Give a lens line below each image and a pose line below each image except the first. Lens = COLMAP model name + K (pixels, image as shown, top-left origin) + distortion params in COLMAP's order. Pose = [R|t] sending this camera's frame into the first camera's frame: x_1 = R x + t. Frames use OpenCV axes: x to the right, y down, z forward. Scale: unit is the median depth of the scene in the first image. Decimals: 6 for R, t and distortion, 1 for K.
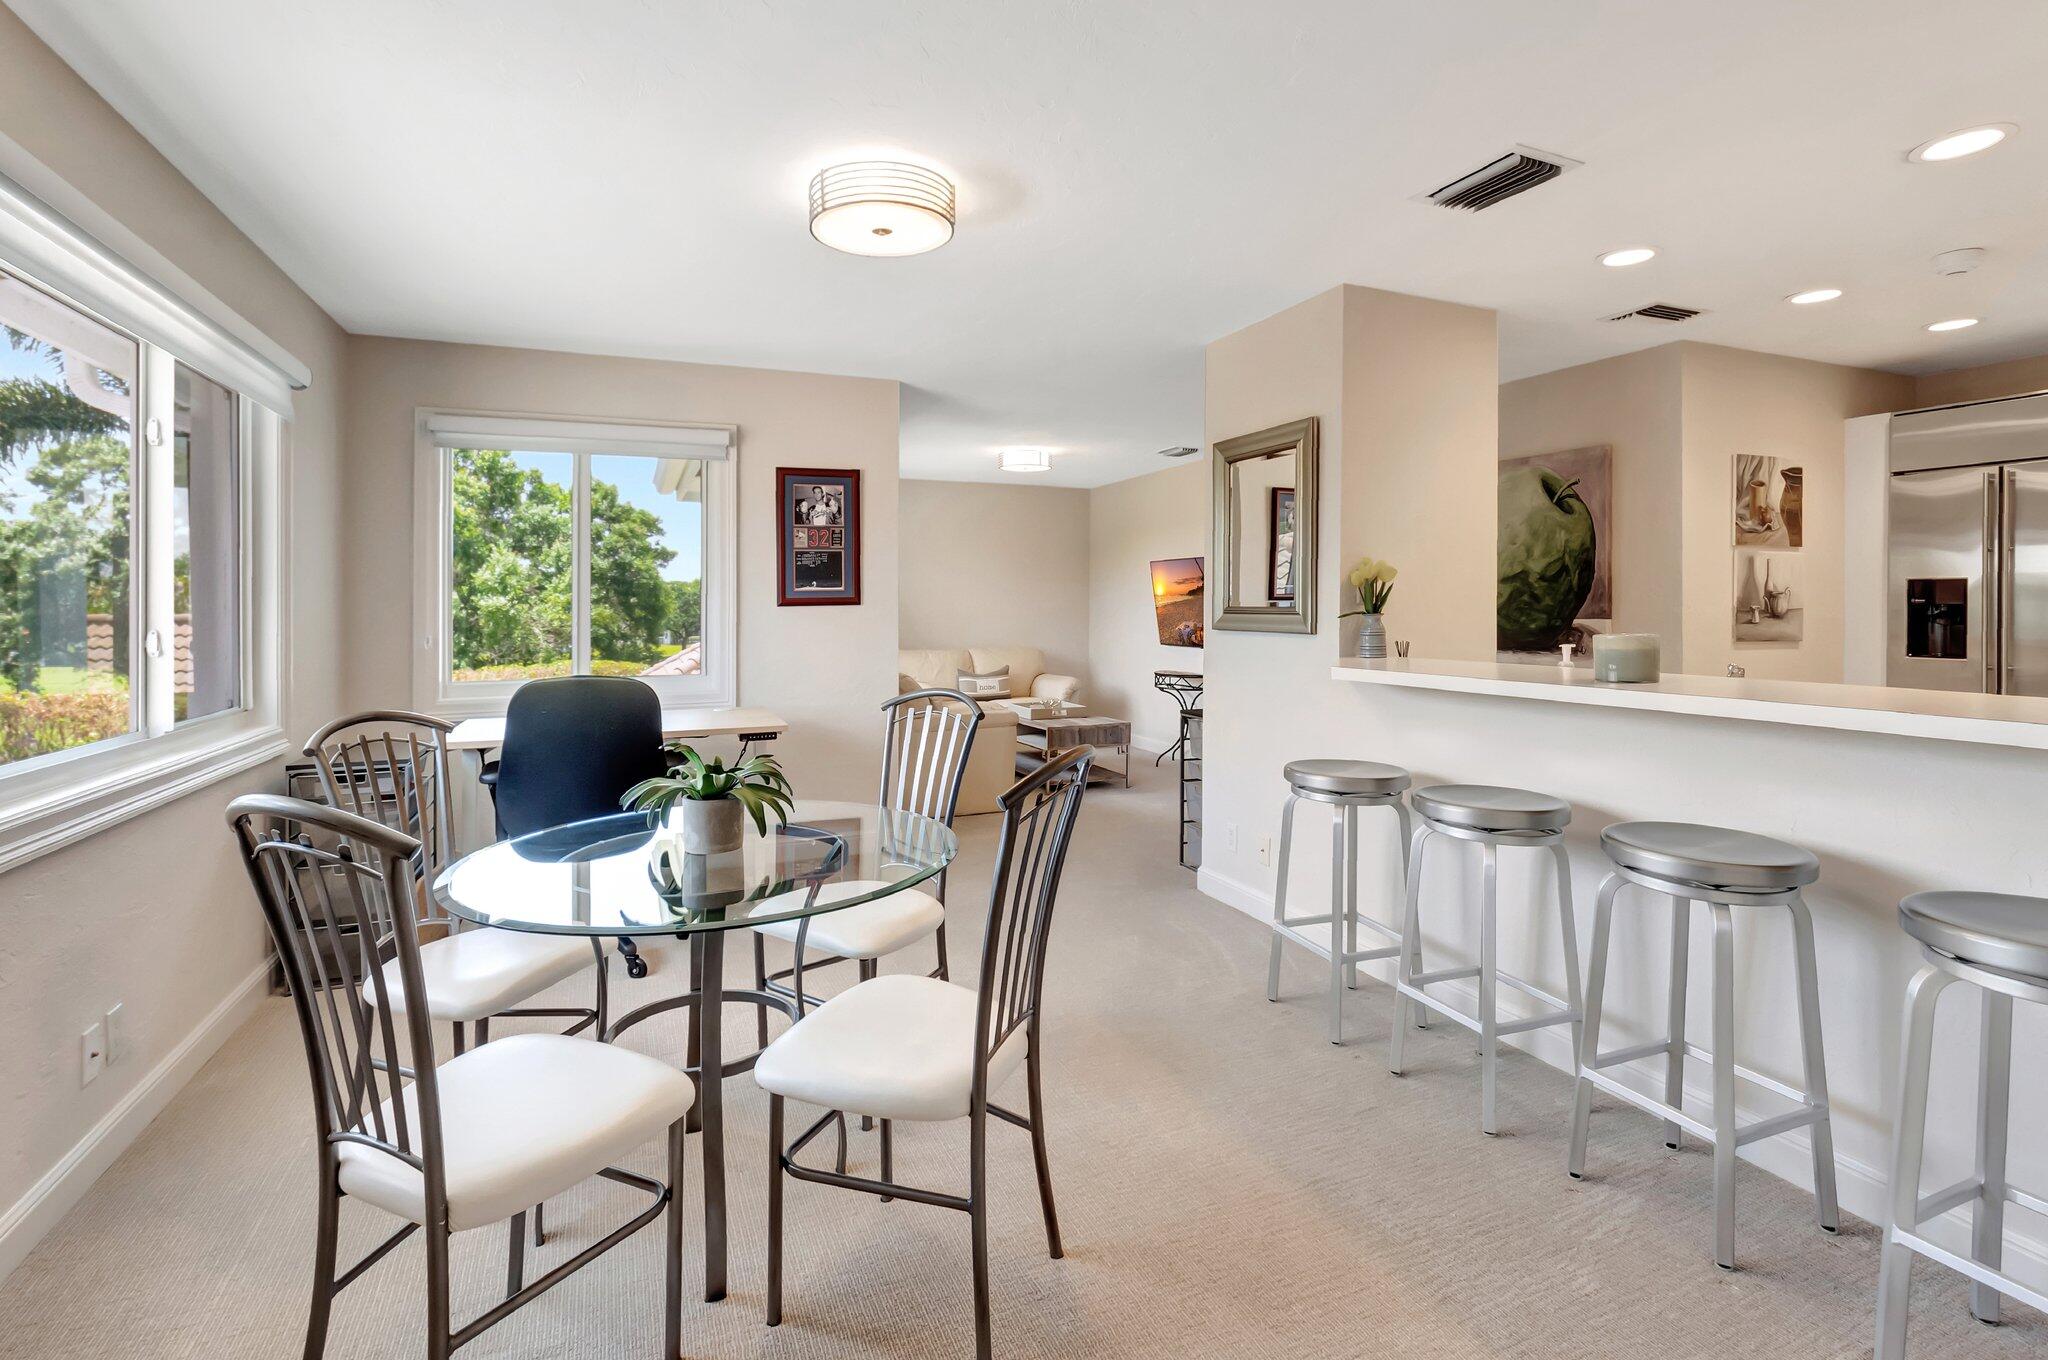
lens RADIAL K [[950.3, 0, 1020.0], [0, 950.3, 617.3], [0, 0, 1]] dist [-0.037194, 0.000084]
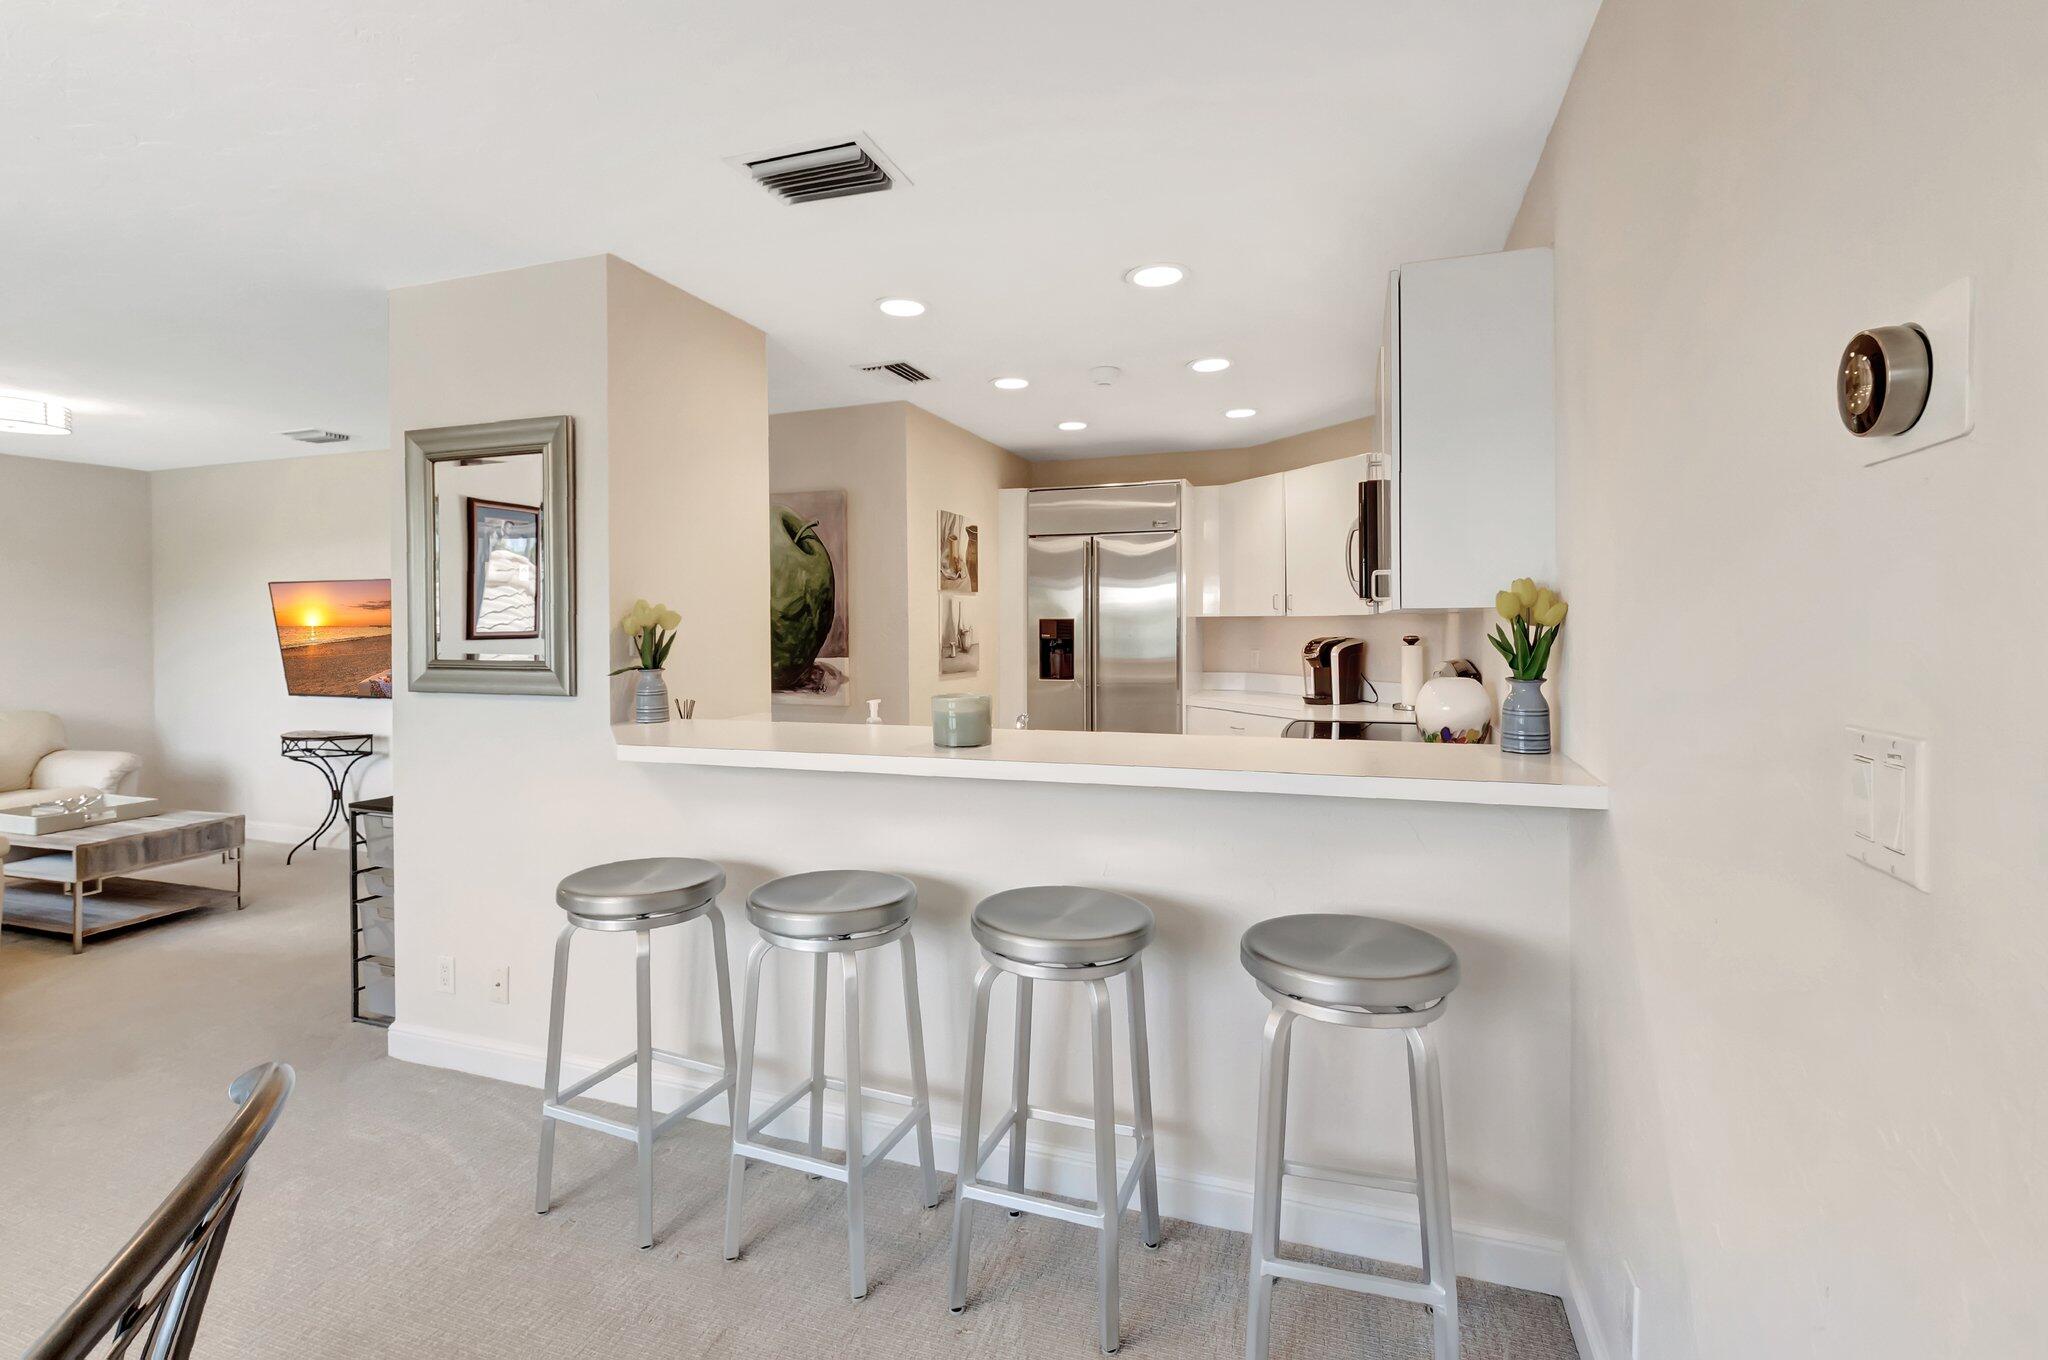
lens RADIAL K [[915.8, 0, 1031.8], [0, 915.8, 645.3], [0, 0, 1]] dist [-0.005633, -0.001055]
pose [[0.660164, -0.016436, 0.750941, -0.003156], [0.010162, 0.999865, 0.012950, -0.022777], [-0.751052, -0.000918, 0.660242, 0.168564]]
